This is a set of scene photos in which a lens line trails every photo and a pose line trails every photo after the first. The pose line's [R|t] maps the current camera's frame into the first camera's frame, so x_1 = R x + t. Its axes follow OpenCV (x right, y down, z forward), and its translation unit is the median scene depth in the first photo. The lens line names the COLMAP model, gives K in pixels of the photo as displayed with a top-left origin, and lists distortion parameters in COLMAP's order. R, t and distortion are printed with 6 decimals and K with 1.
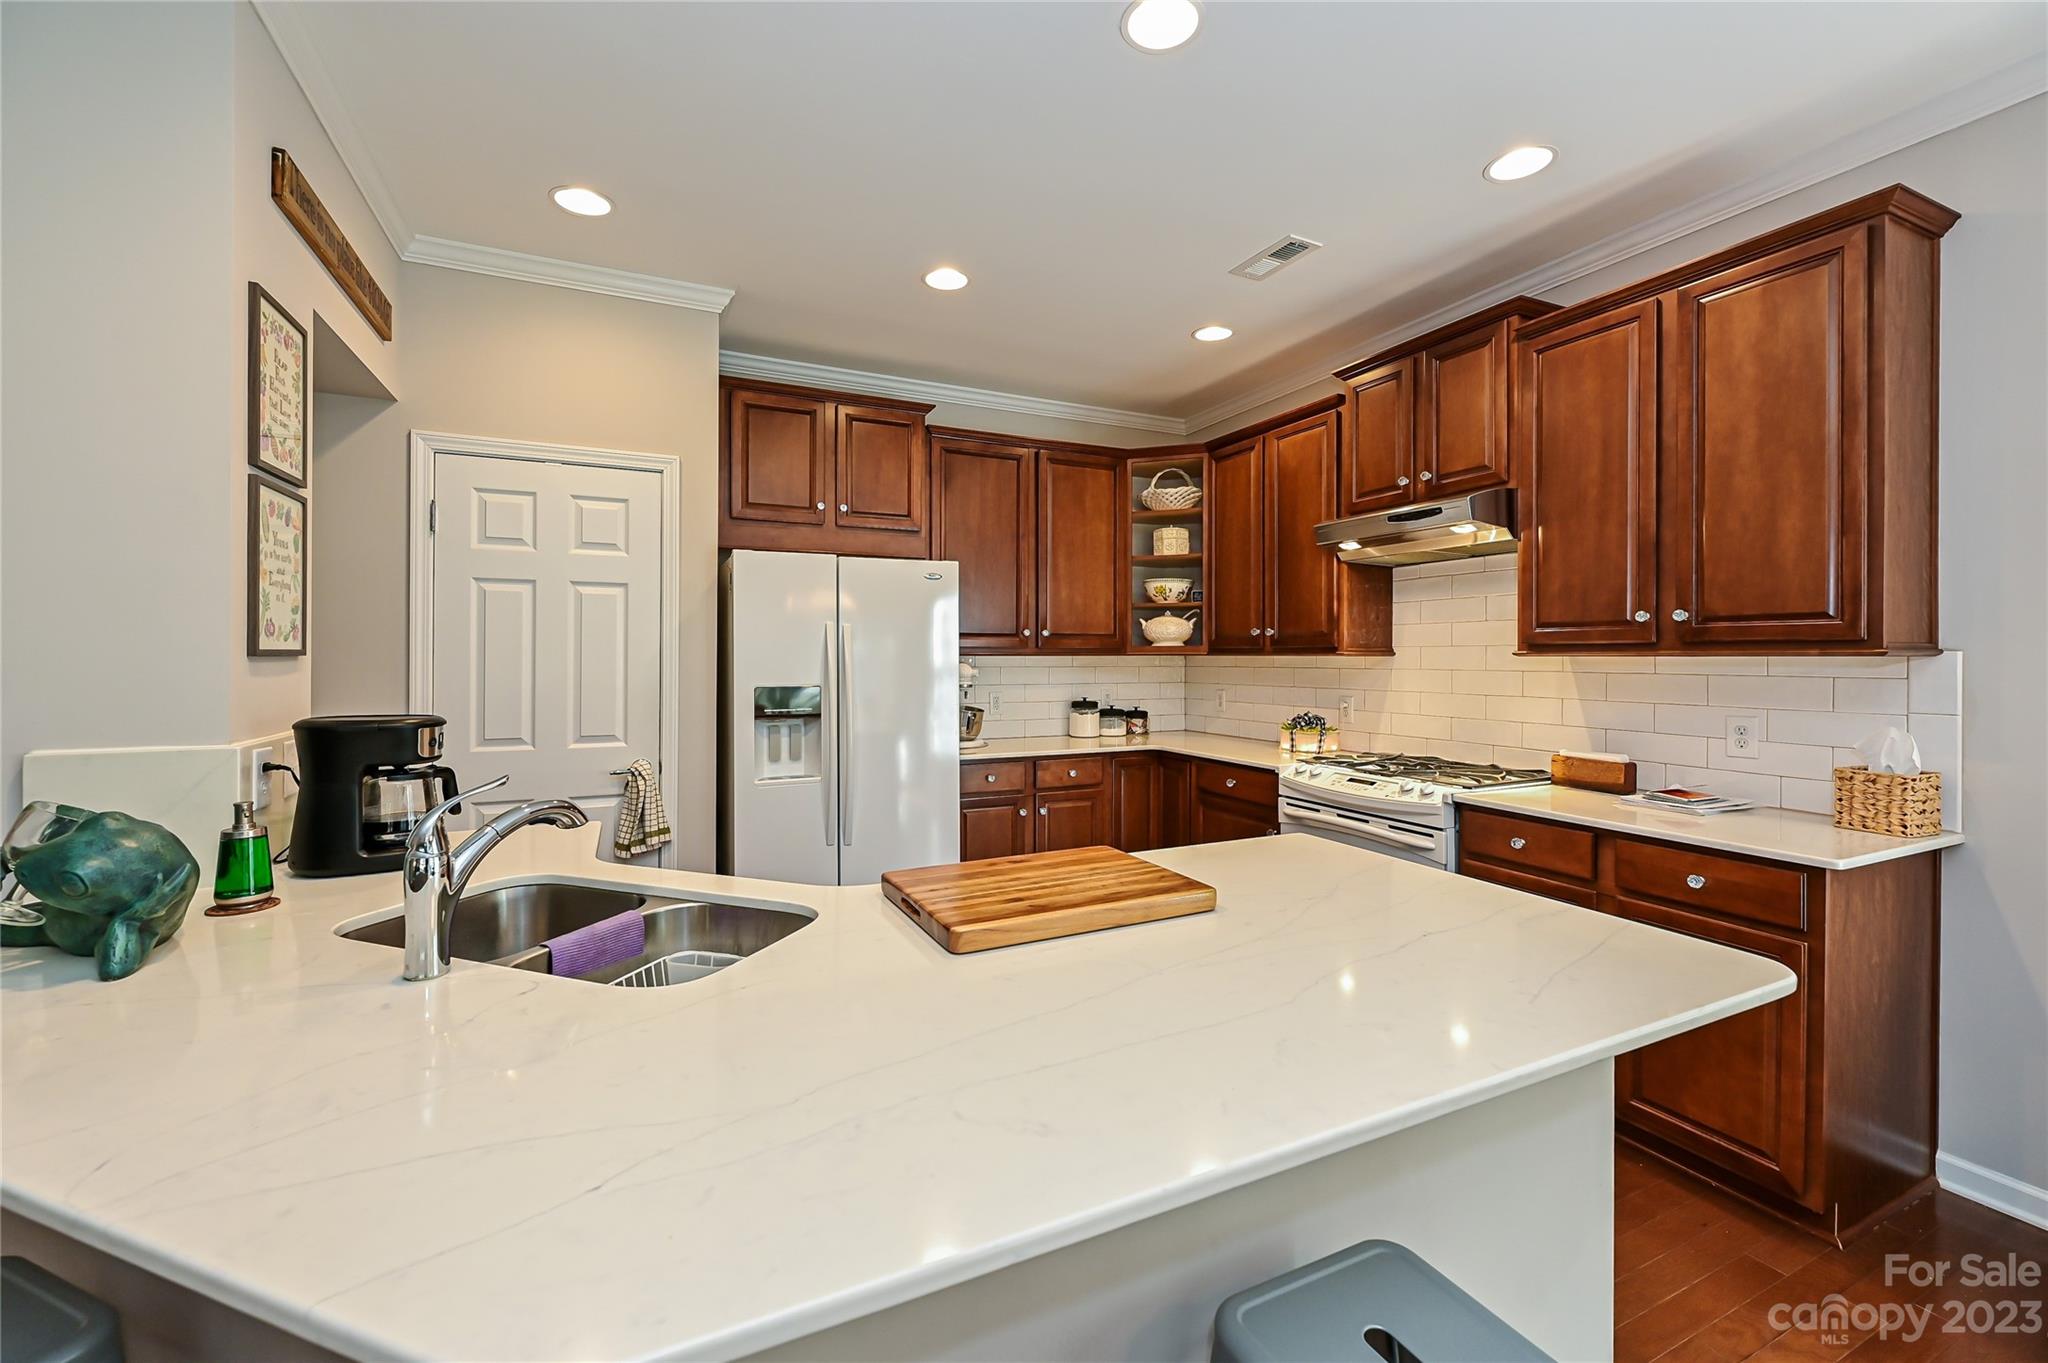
lens RADIAL K [[821.4, 0, 1020.8], [0, 821.4, 661.0], [0, 0, 1]] dist [-0.000997, -0.000075]
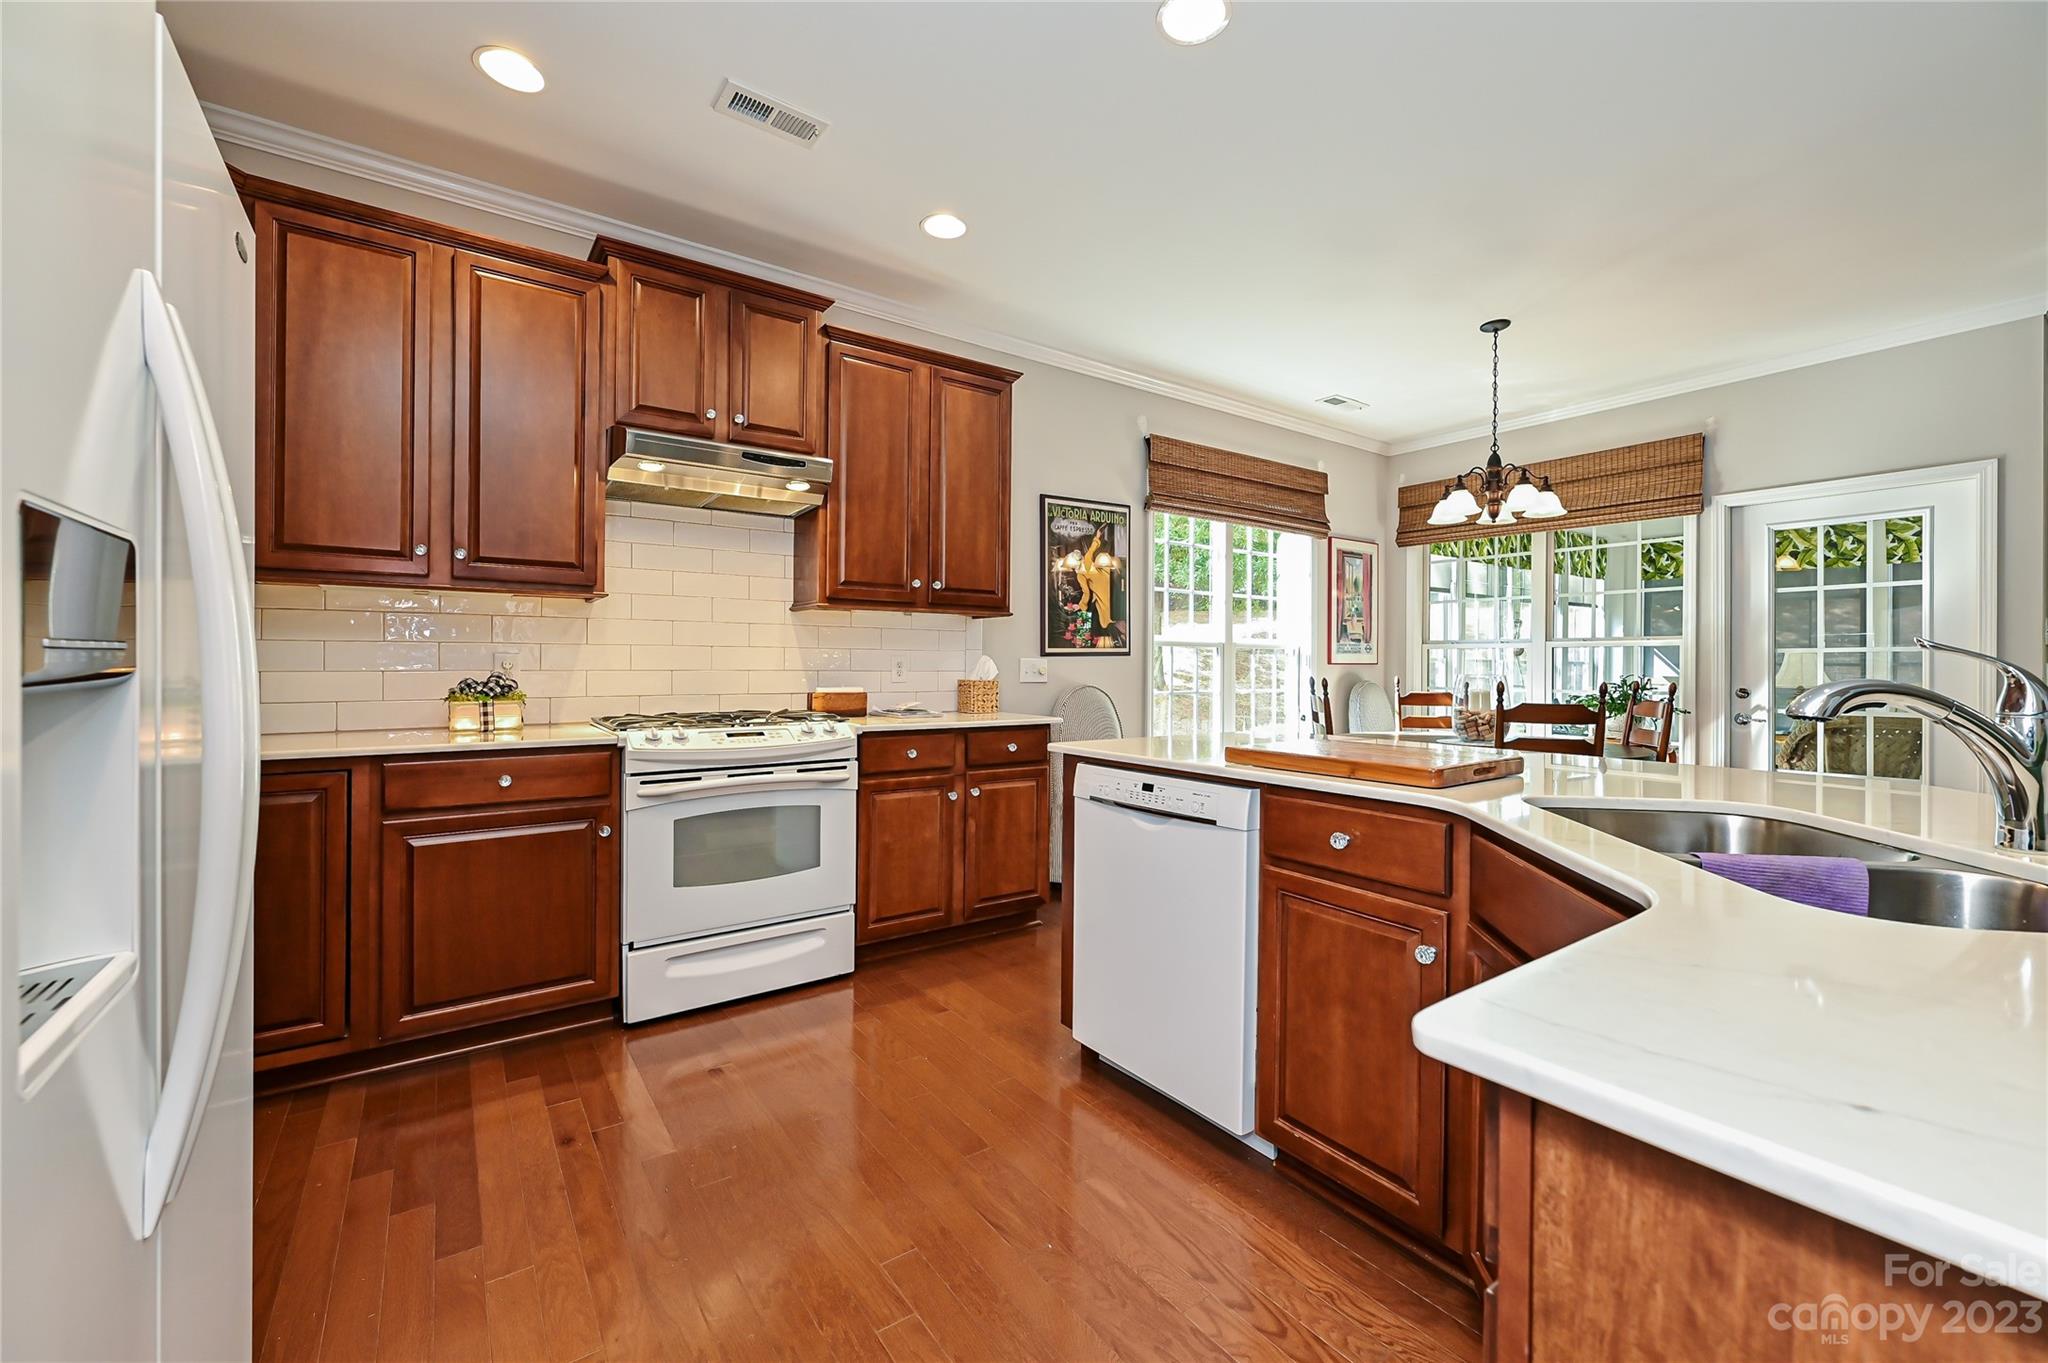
lens RADIAL K [[821.4, 0, 1021.5], [0, 821.4, 665.6], [0, 0, 1]] dist [-0.000997, -0.000075]
pose [[-0.179508, -0.002011, 0.983755, -0.492381], [0.001411, 0.999996, 0.002302, 0.062099], [-0.983756, 0.001801, -0.179504, 0.782251]]
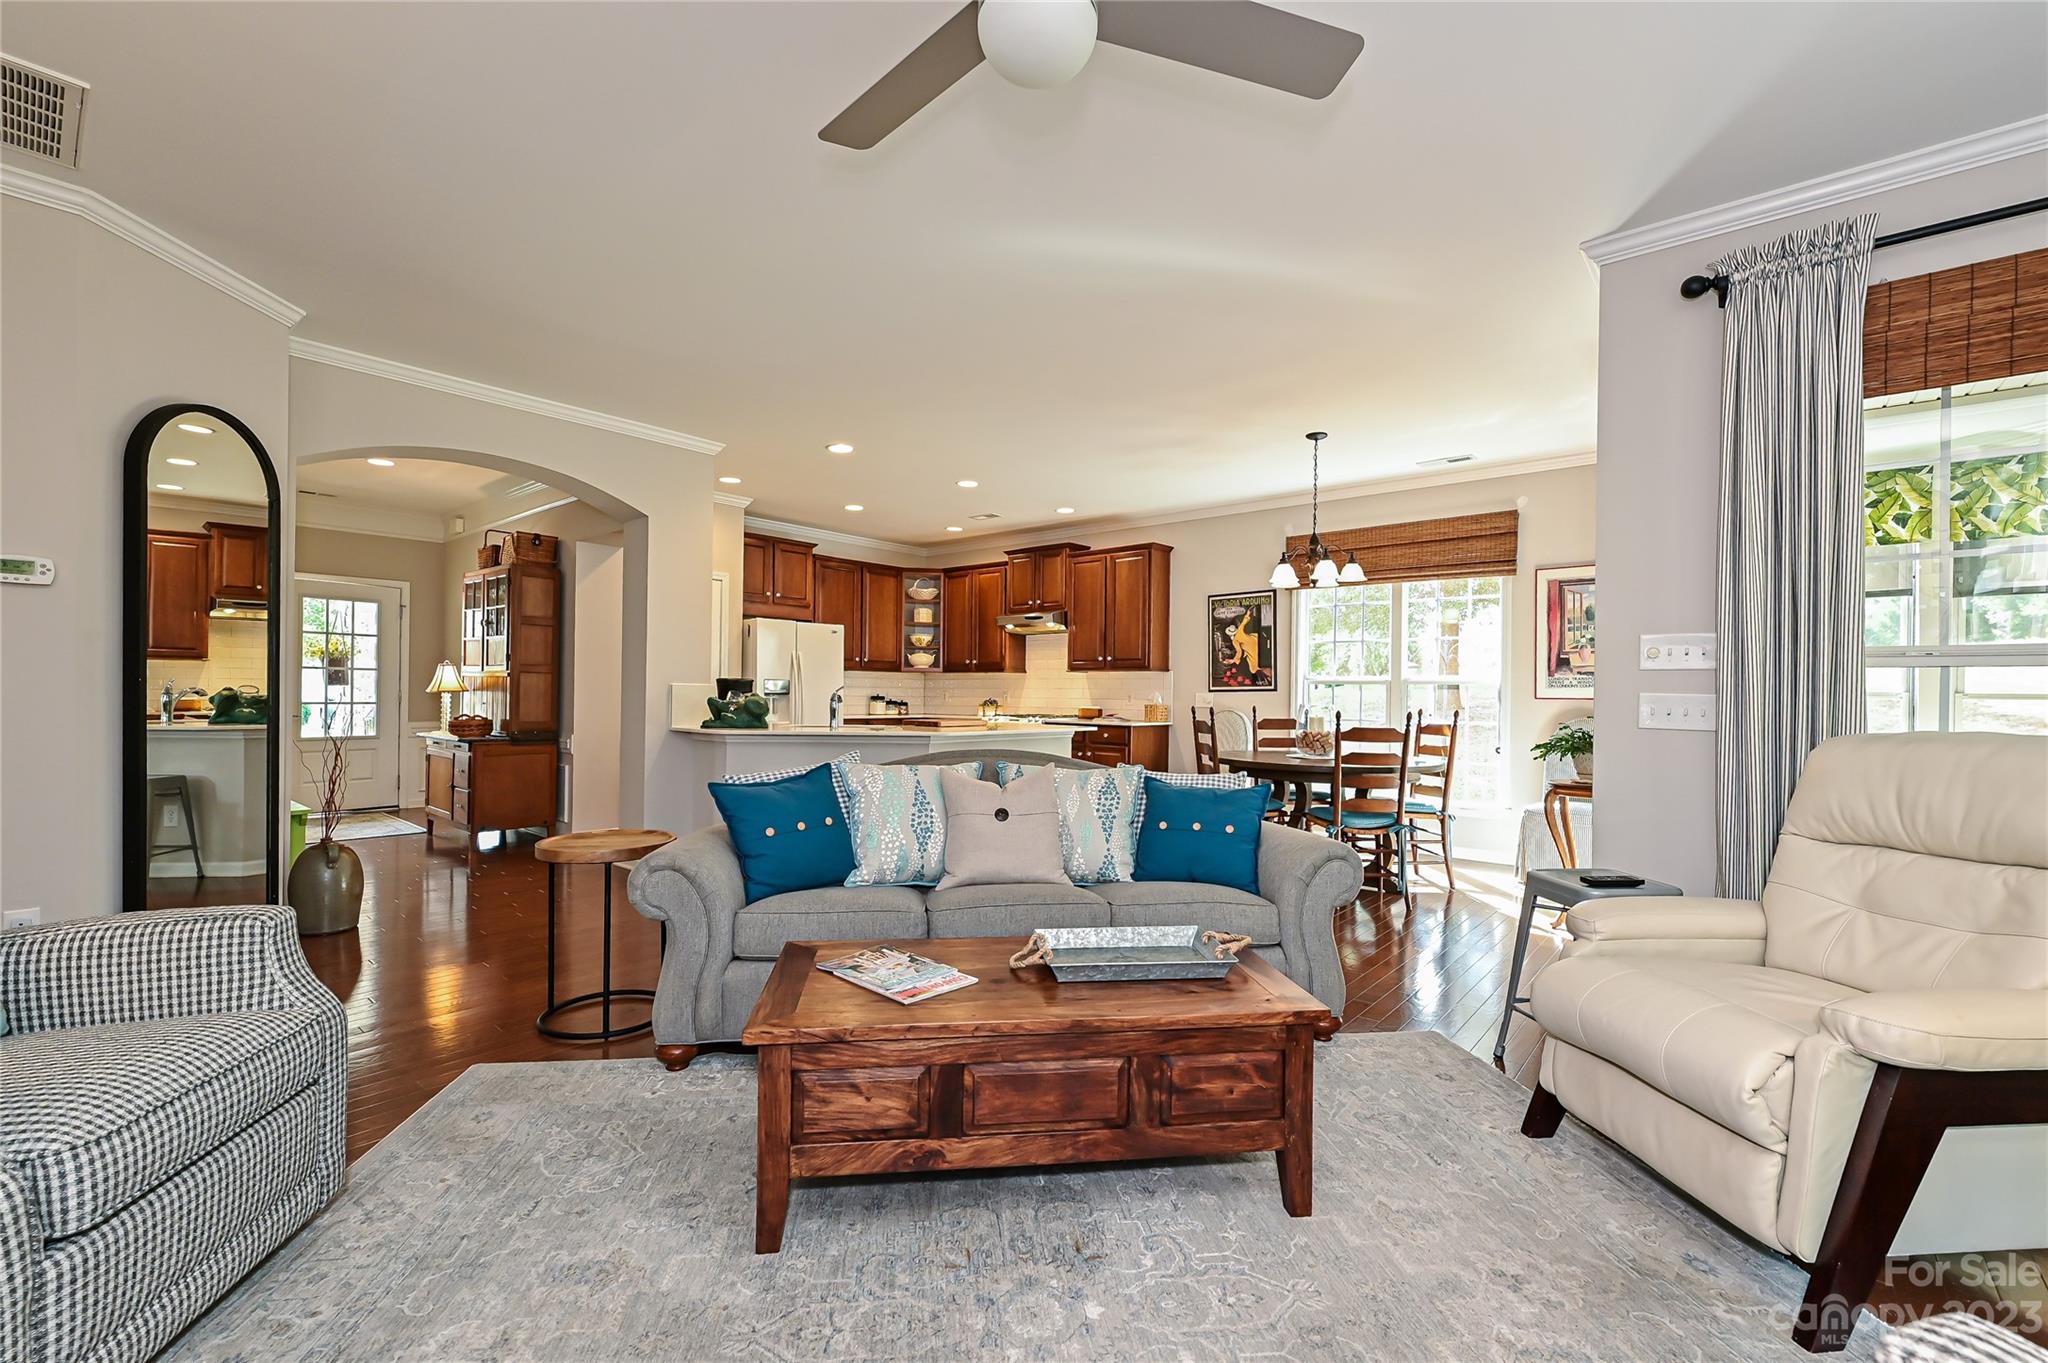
lens RADIAL K [[821.4, 0, 1046.9], [0, 821.4, 715.5], [0, 0, 1]] dist [-0.000997, -0.000075]
pose [[0.900785, -0.001796, 0.434263, -0.560845], [-0.008367, 0.999734, 0.021489, 0.070155], [-0.434186, -0.022990, 0.900530, -1.249941]]
